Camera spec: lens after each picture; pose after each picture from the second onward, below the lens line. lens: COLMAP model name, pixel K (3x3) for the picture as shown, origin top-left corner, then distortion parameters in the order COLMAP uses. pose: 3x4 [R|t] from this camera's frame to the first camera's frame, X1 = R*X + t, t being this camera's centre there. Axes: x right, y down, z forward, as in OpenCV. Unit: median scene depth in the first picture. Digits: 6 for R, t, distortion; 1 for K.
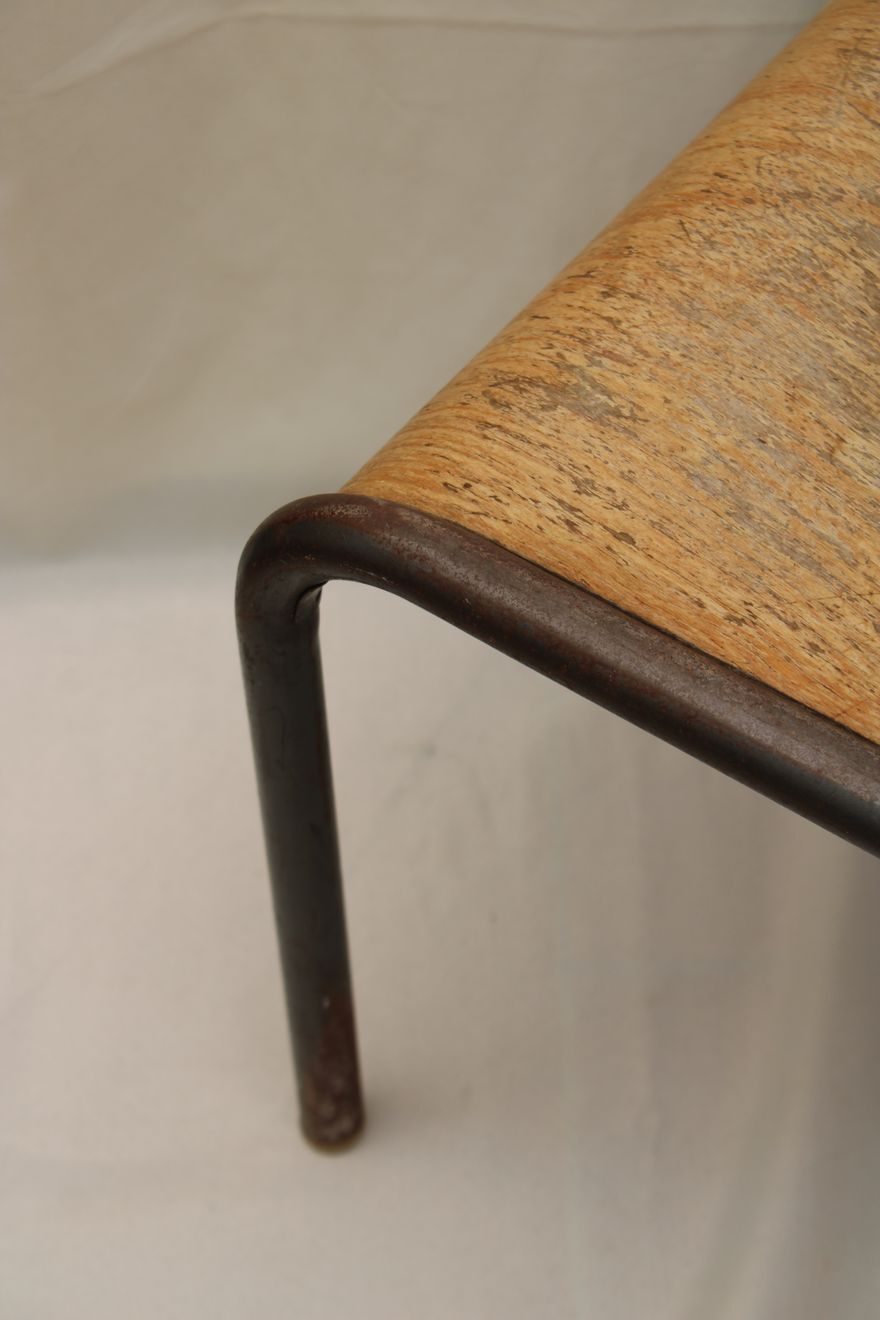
lens RADIAL K [[3143.3, 0, 433.8], [0, 3143.3, 662.3], [0, 0, 1]] dist [0.094042, 0.000000]
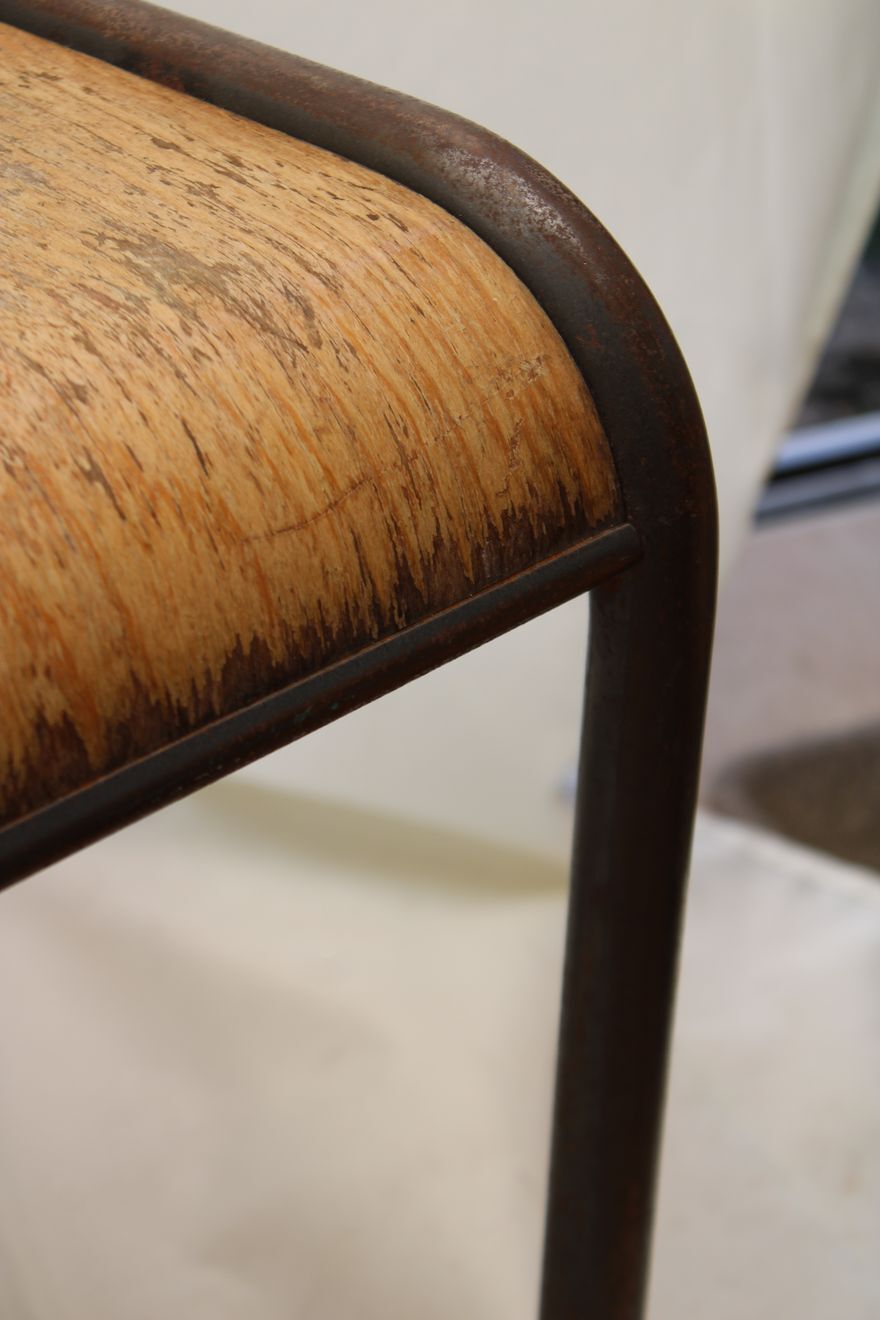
lens RADIAL K [[3143.3, 0, 437.6], [0, 3143.3, 657.2], [0, 0, 1]] dist [0.094042, 0.000000]
pose [[-0.994928, -0.055838, 0.083672, -0.063151], [0.079976, 0.065435, 0.994647, -0.702500], [-0.061014, 0.996293, -0.060638, 1.111260]]
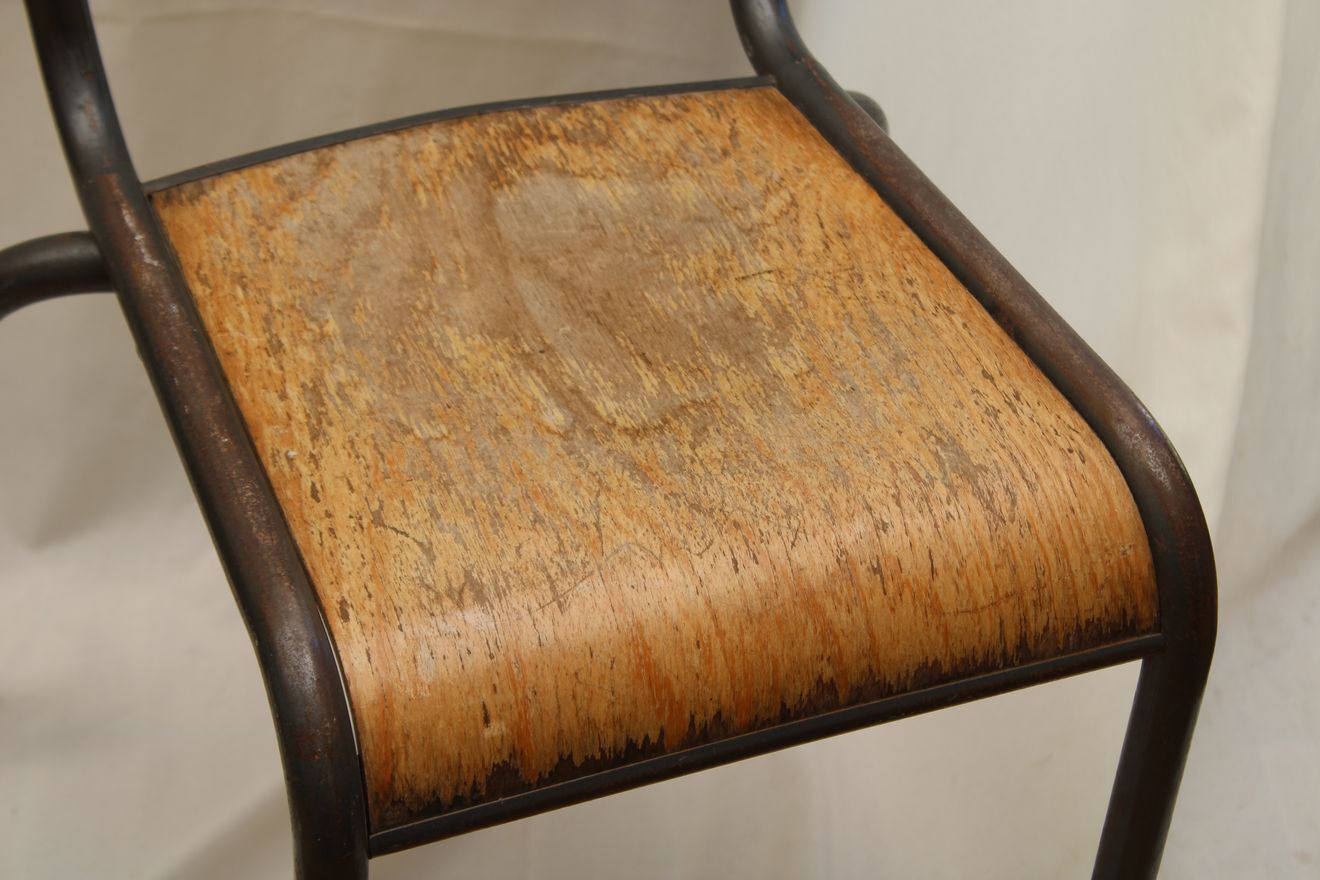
lens RADIAL K [[3143.3, 0, 653.9], [0, 3143.3, 443.1], [0, 0, 1]] dist [0.094042, 0.000000]
pose [[-0.880266, -0.328970, 0.341922, -0.279825], [0.356611, 0.016653, 0.934105, -1.323022], [-0.312987, 0.944193, 0.102655, 0.898422]]
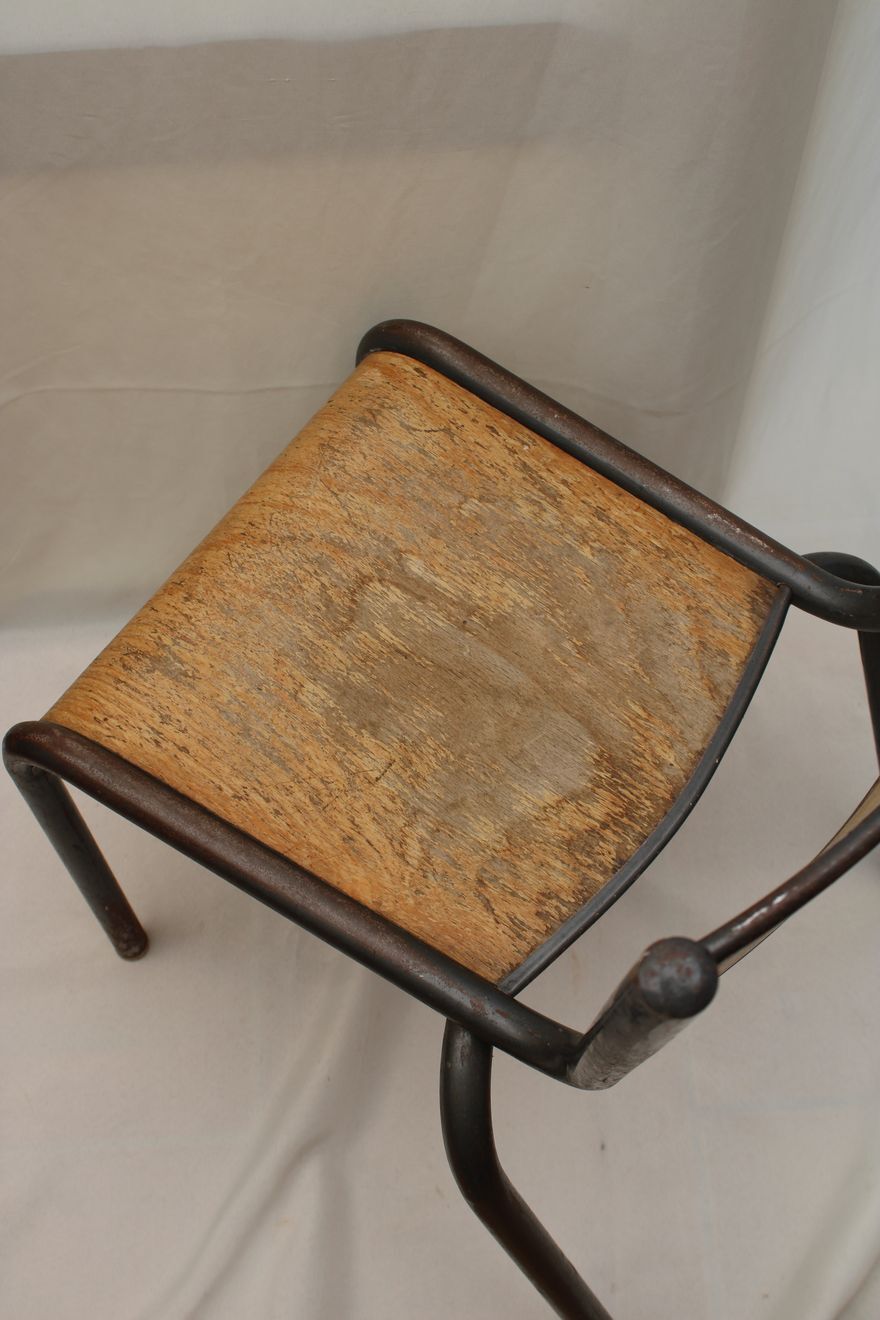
lens RADIAL K [[1701.3, 0, 441.2], [0, 1701.3, 662.9], [0, 0, 1]] dist [-0.079159, 0.000000]
pose [[0.999074, -0.035877, 0.023747, 0.187738], [0.032131, 0.989236, 0.142755, -0.226451], [-0.028613, -0.141860, 0.989473, -0.022029]]
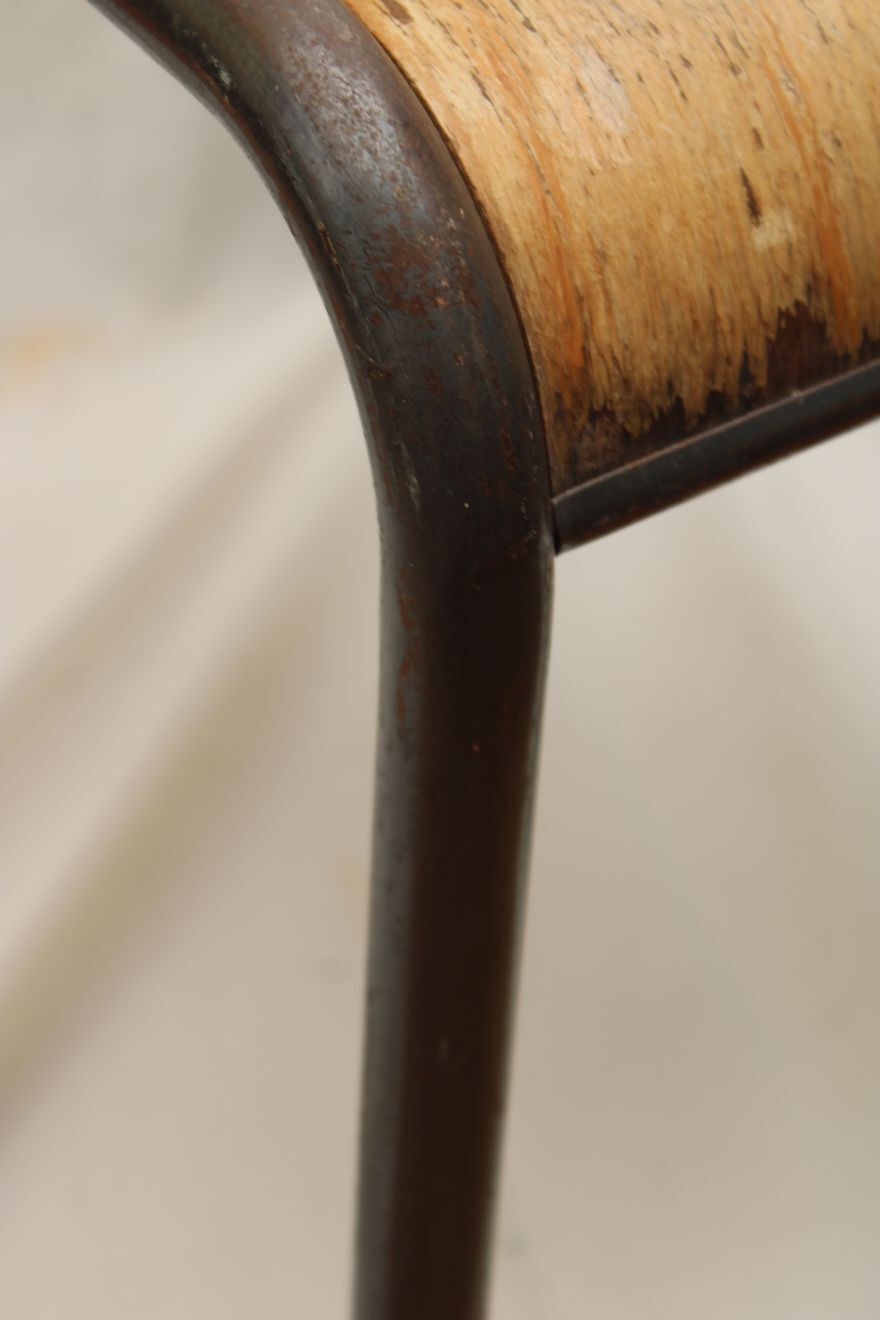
lens RADIAL K [[3143.3, 0, 438.9], [0, 3143.3, 660.3], [0, 0, 1]] dist [0.094042, 0.000000]
pose [[-0.960756, -0.193456, 0.198804, 0.078154], [0.213393, -0.057536, 0.975271, -0.758581], [-0.177233, 0.979421, 0.096560, 1.169443]]
